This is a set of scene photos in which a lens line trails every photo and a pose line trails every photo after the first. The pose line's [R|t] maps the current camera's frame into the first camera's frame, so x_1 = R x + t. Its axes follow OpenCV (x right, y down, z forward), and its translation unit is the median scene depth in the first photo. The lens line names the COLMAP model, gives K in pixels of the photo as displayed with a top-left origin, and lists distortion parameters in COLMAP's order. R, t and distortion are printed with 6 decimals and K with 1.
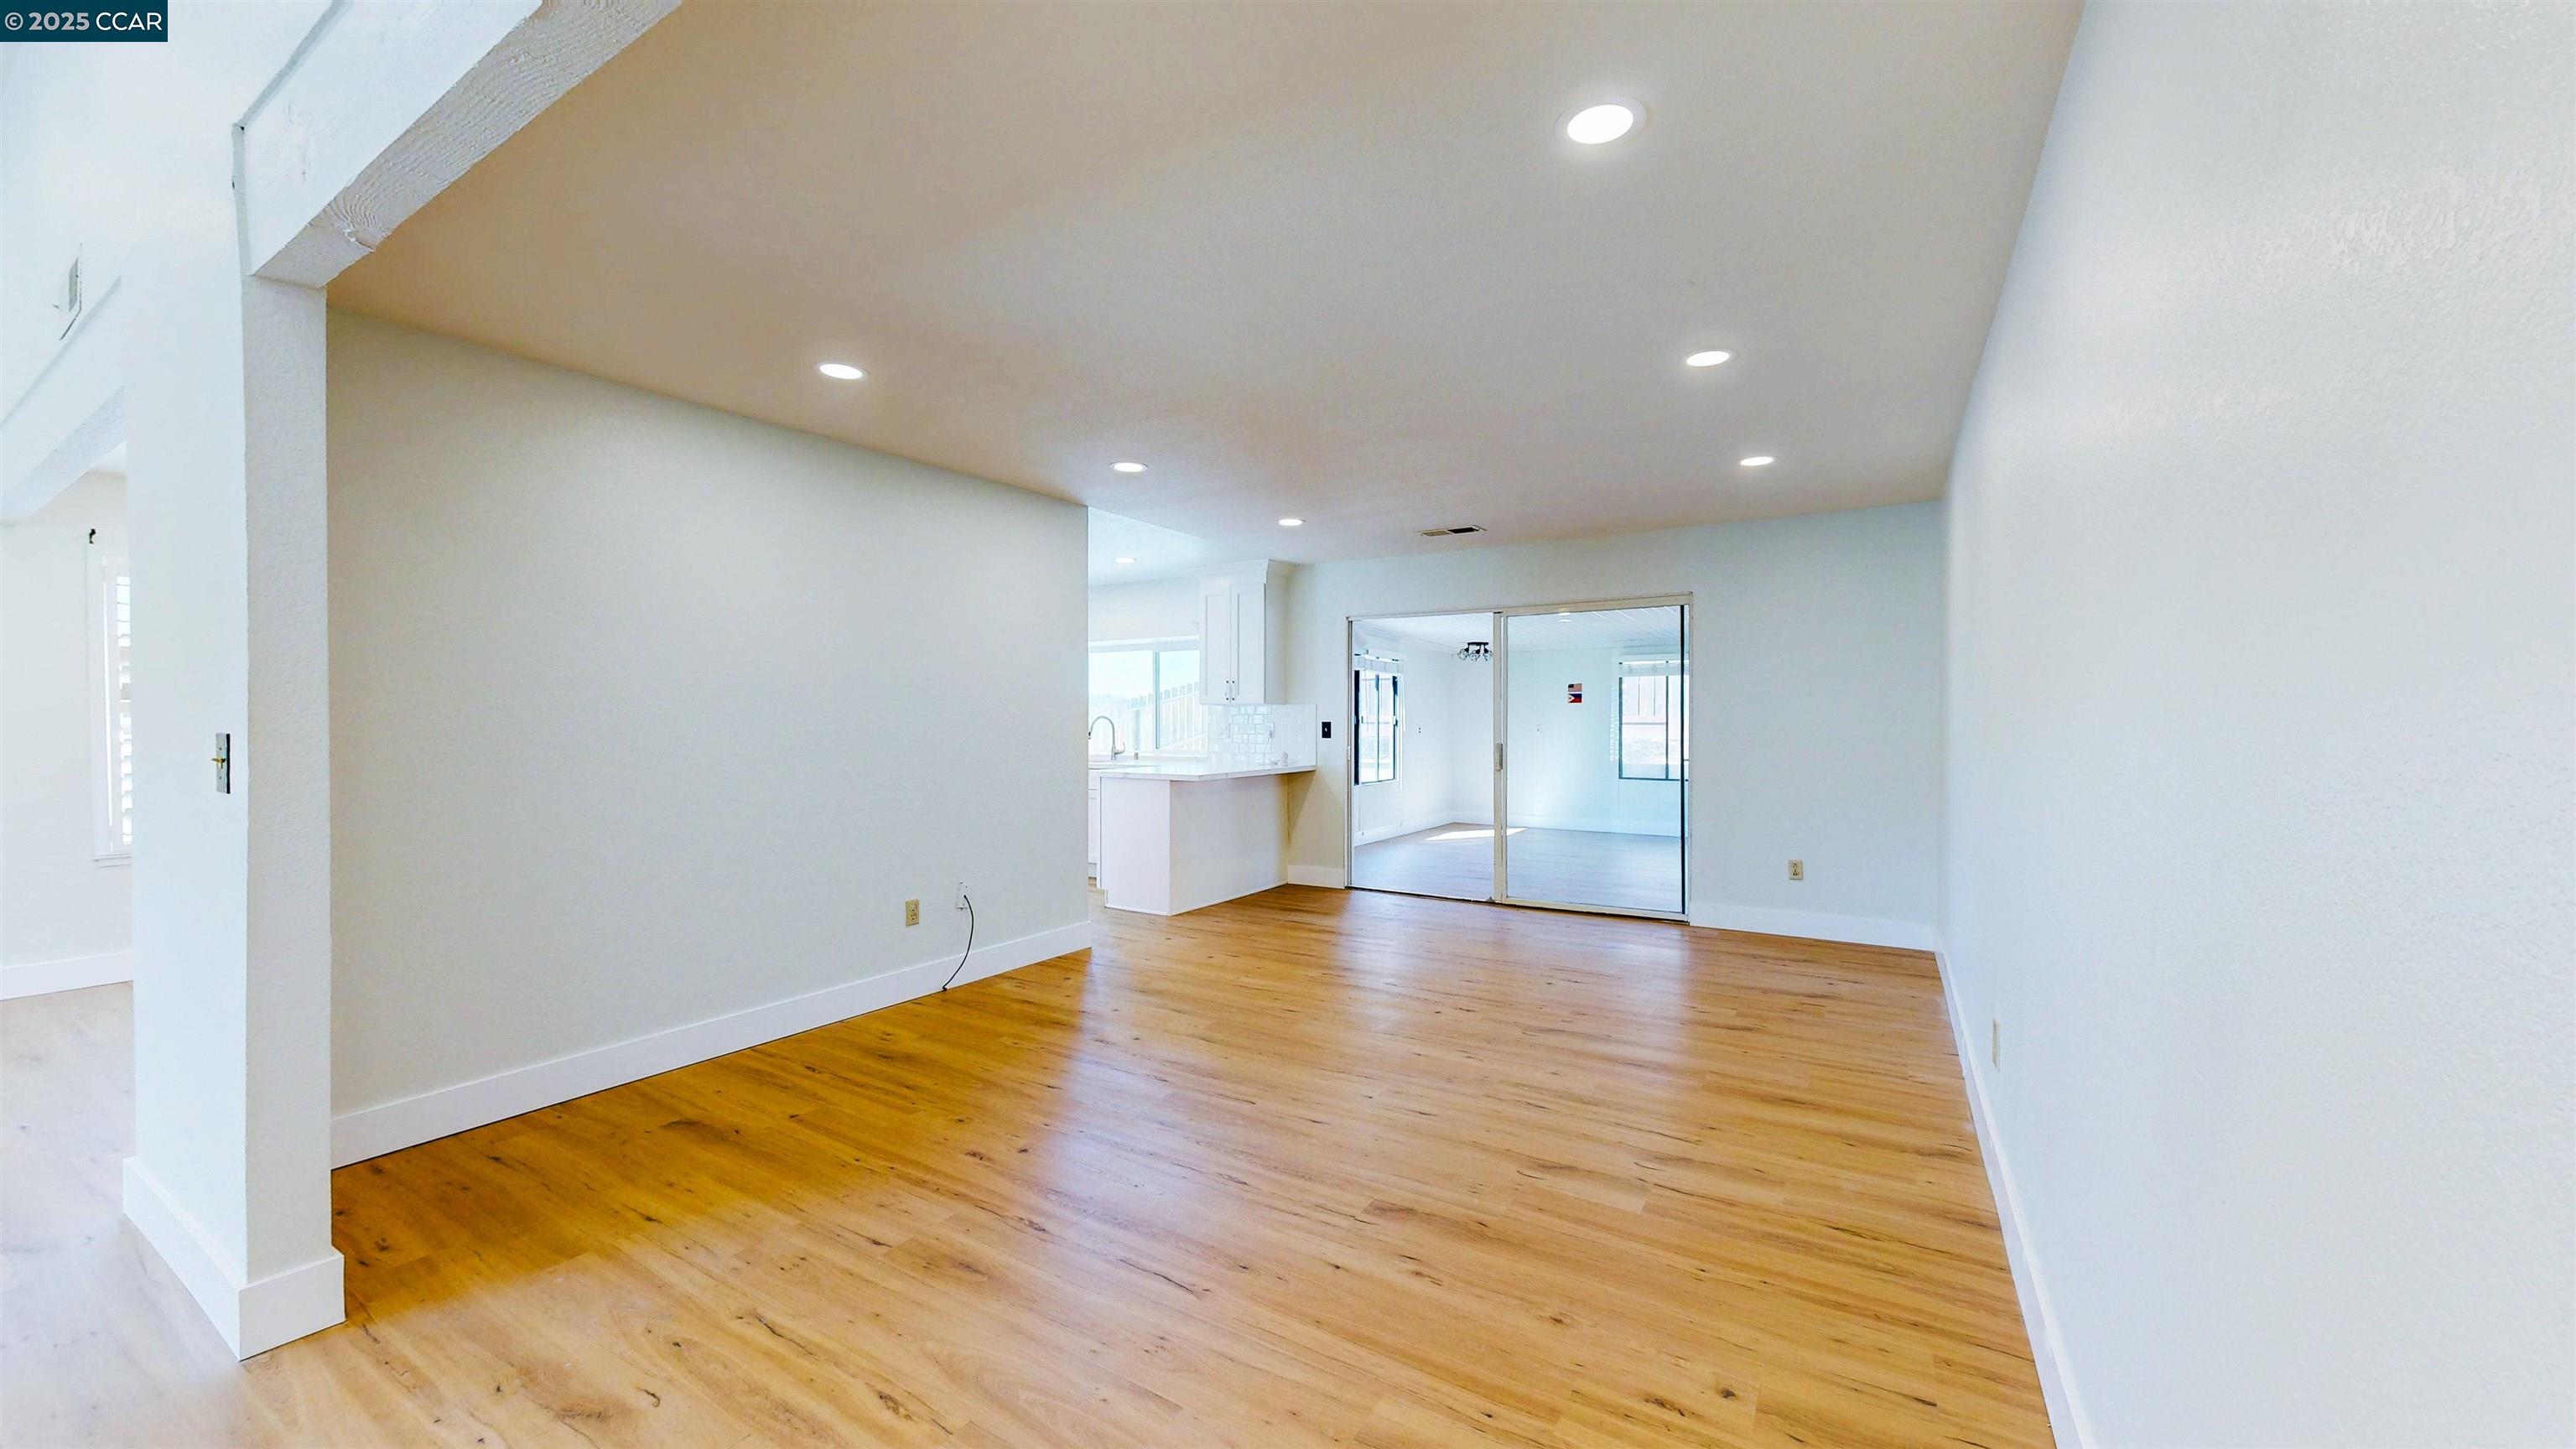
lens RADIAL K [[944.6, 0, 1288.2], [0, 944.6, 727.0], [0, 0, 1]] dist [-0.000979, -0.000157]
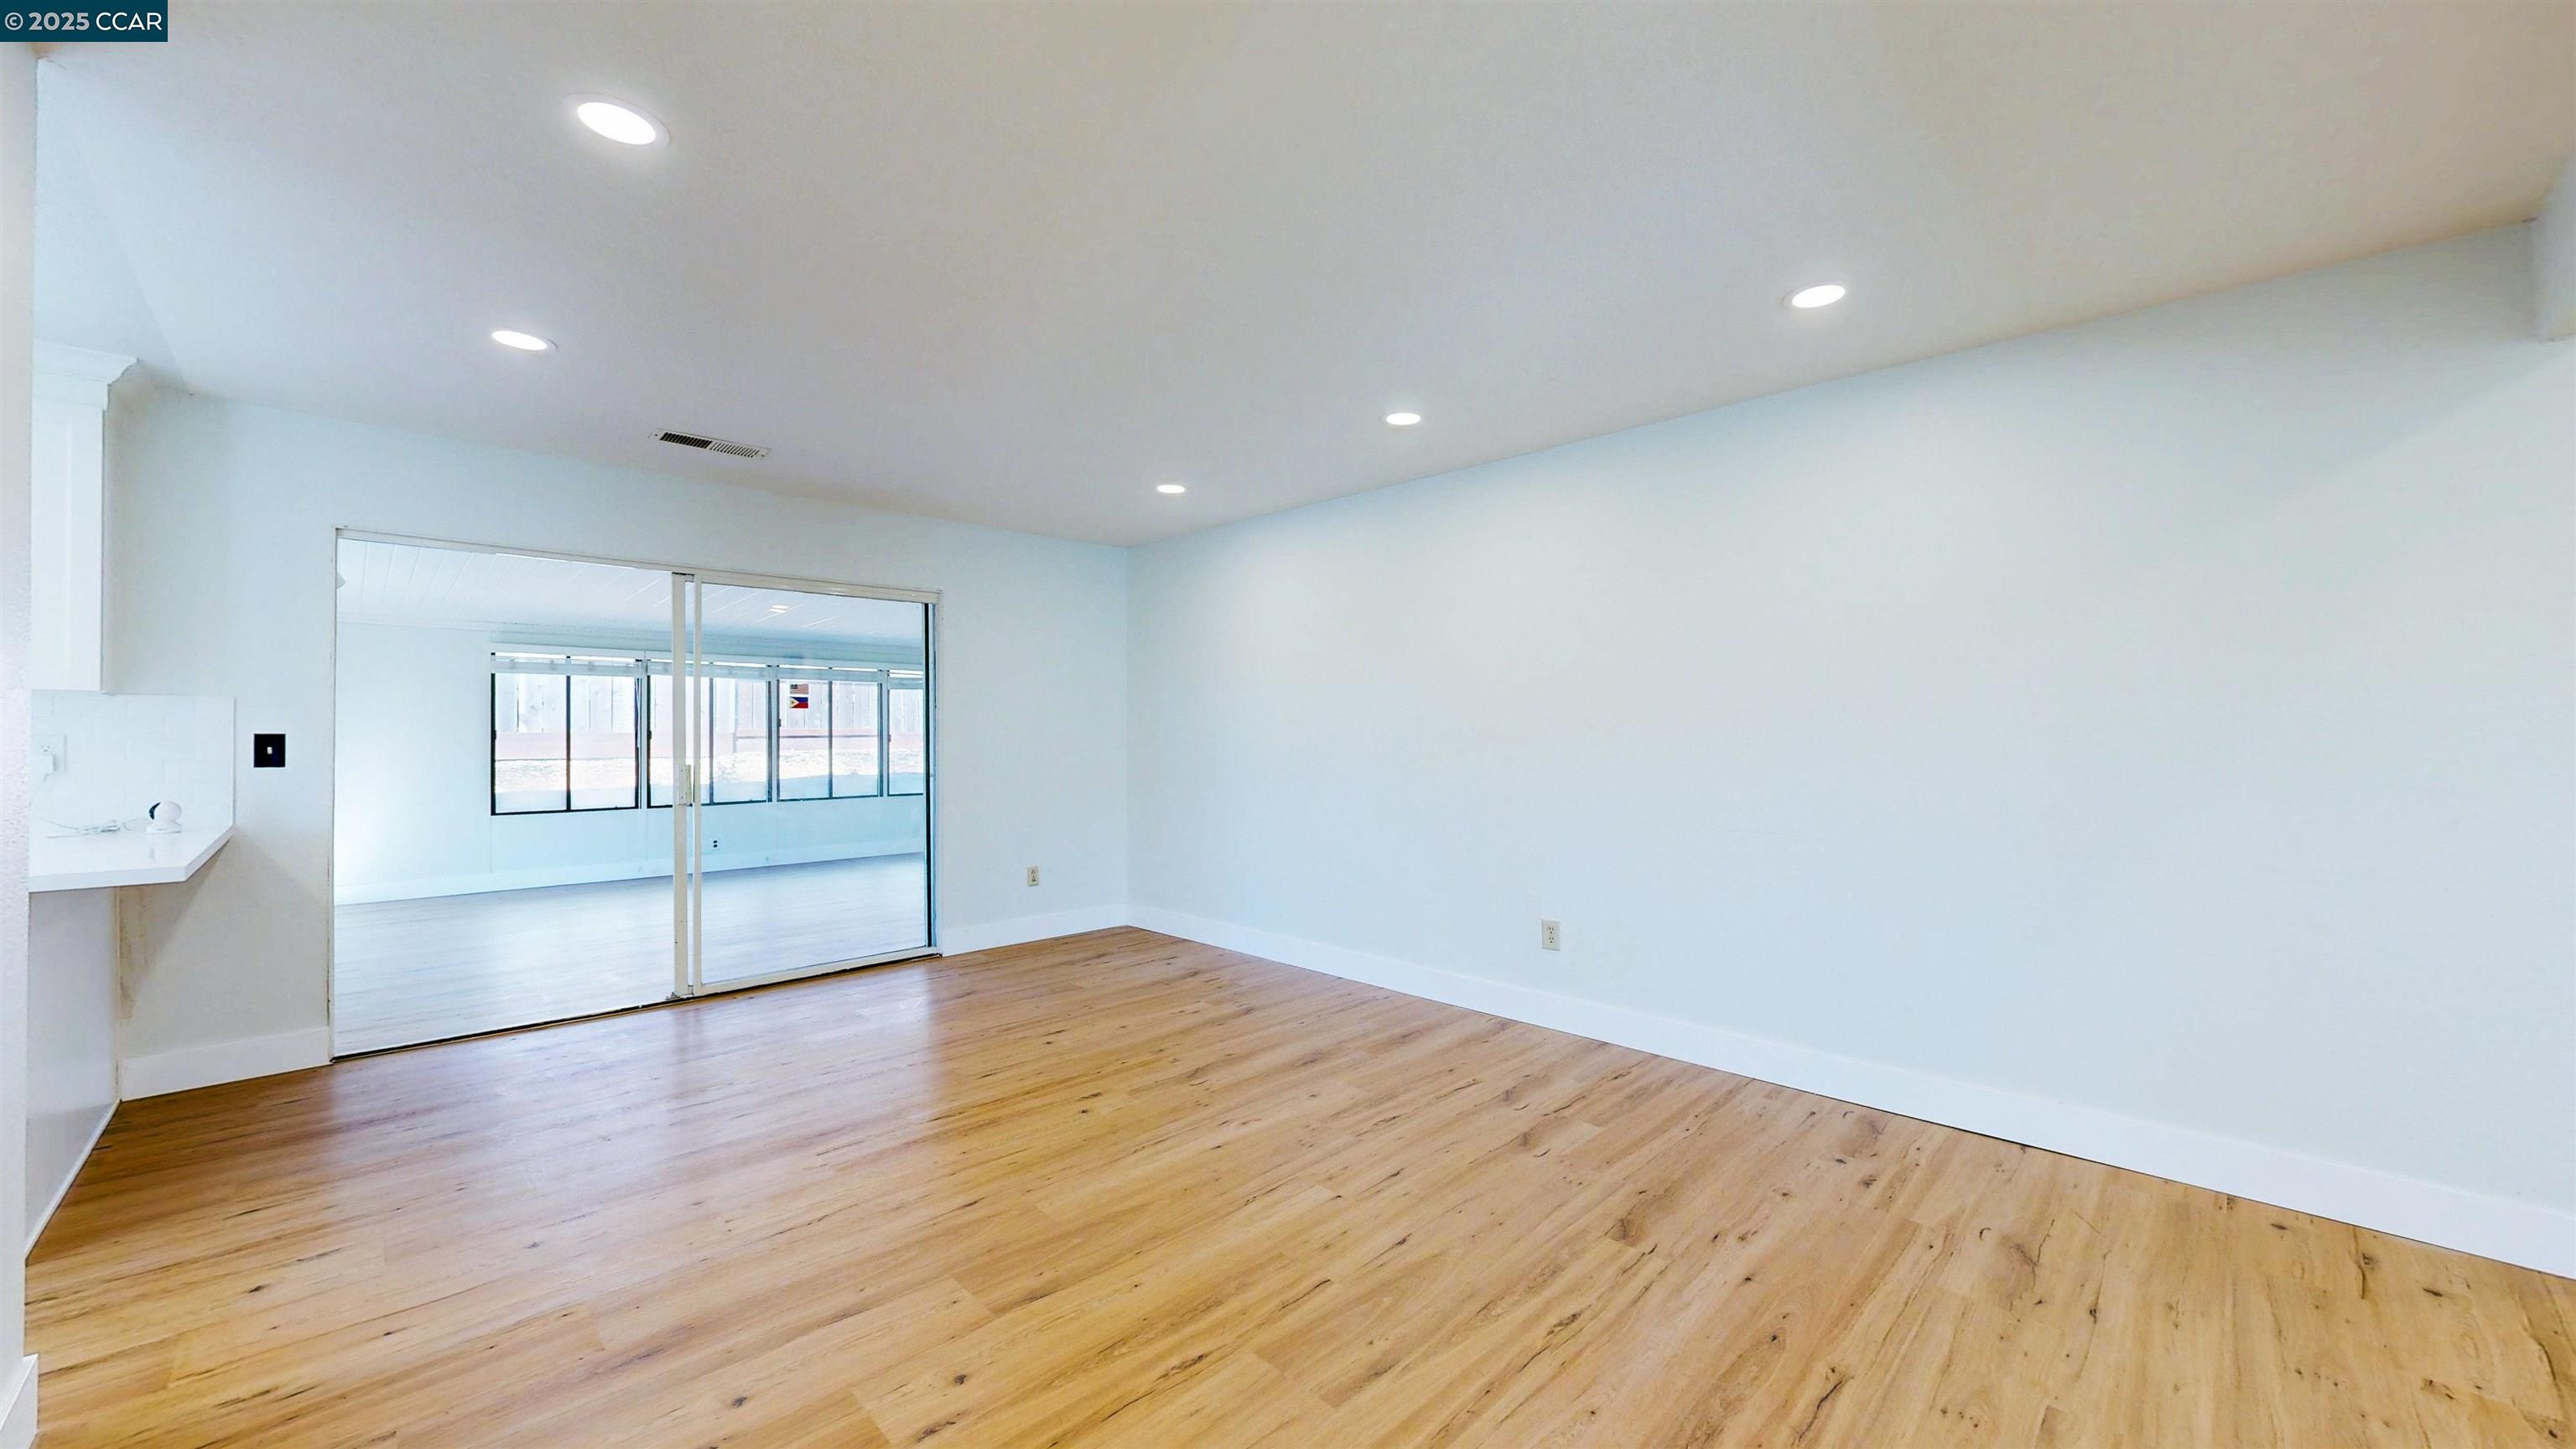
lens RADIAL K [[944.6, 0, 1287.1], [0, 944.6, 730.8], [0, 0, 1]] dist [-0.000979, -0.000157]
pose [[0.231867, 0.003335, 0.972742, -0.785872], [0.009108, 0.999943, -0.005599, 0.001382], [-0.972705, 0.010158, 0.231824, 0.953343]]
